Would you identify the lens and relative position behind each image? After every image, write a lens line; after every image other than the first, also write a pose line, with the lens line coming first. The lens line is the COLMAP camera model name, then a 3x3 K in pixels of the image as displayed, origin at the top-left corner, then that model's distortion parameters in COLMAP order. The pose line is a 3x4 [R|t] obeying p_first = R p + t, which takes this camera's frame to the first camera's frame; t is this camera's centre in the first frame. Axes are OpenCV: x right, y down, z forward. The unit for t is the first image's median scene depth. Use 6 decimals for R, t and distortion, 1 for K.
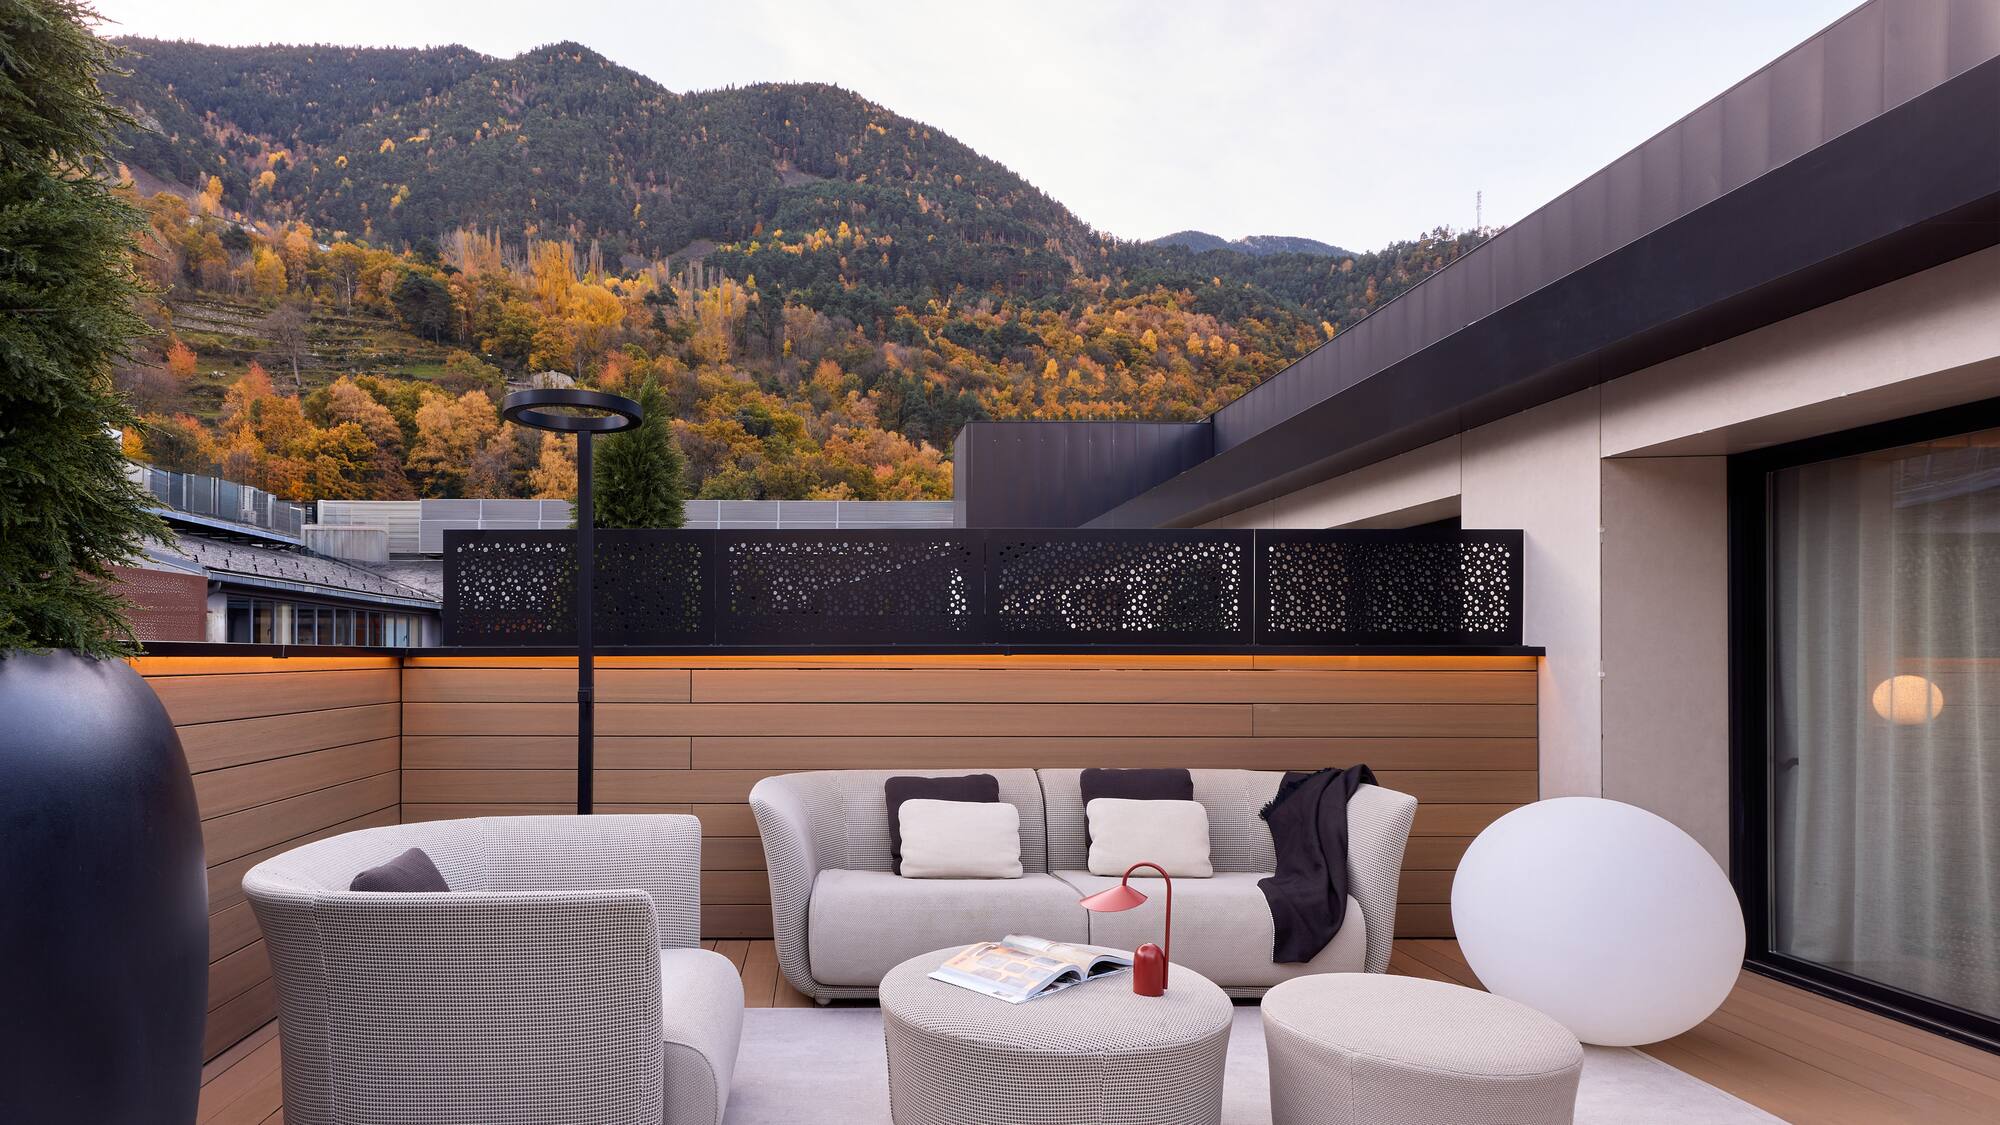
lens RADIAL K [[2812.9, 0, 998.2], [0, 2812.9, 563.4], [0, 0, 1]] dist [-0.019496, -0.056590]
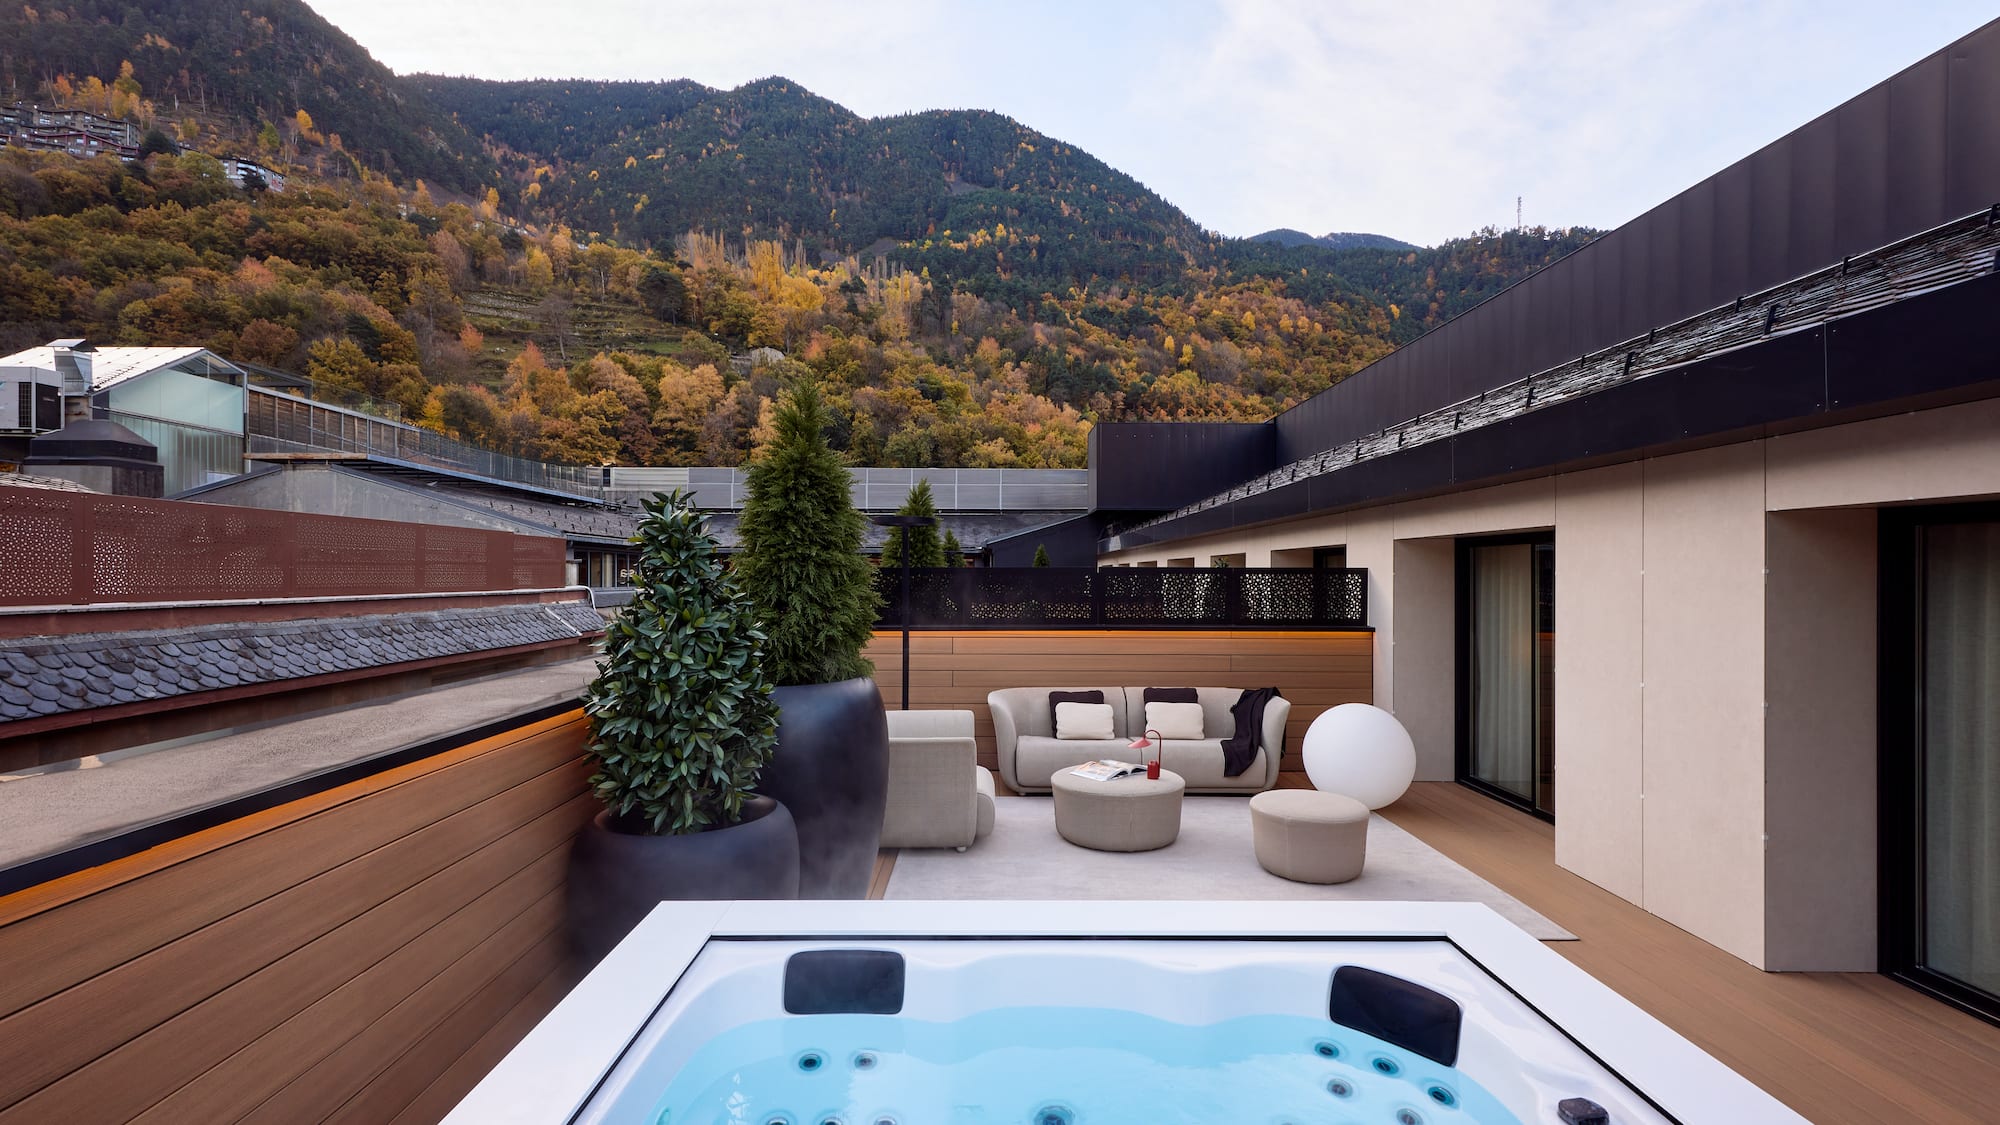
lens RADIAL K [[2812.9, 0, 998.2], [0, 2812.9, 563.4], [0, 0, 1]] dist [-0.019496, -0.056590]
pose [[0.998753, 0.001139, -0.049907, 0.005767], [0.000872, 0.999188, 0.040270, -0.022710], [0.049912, -0.040264, 0.997942, -0.238126]]
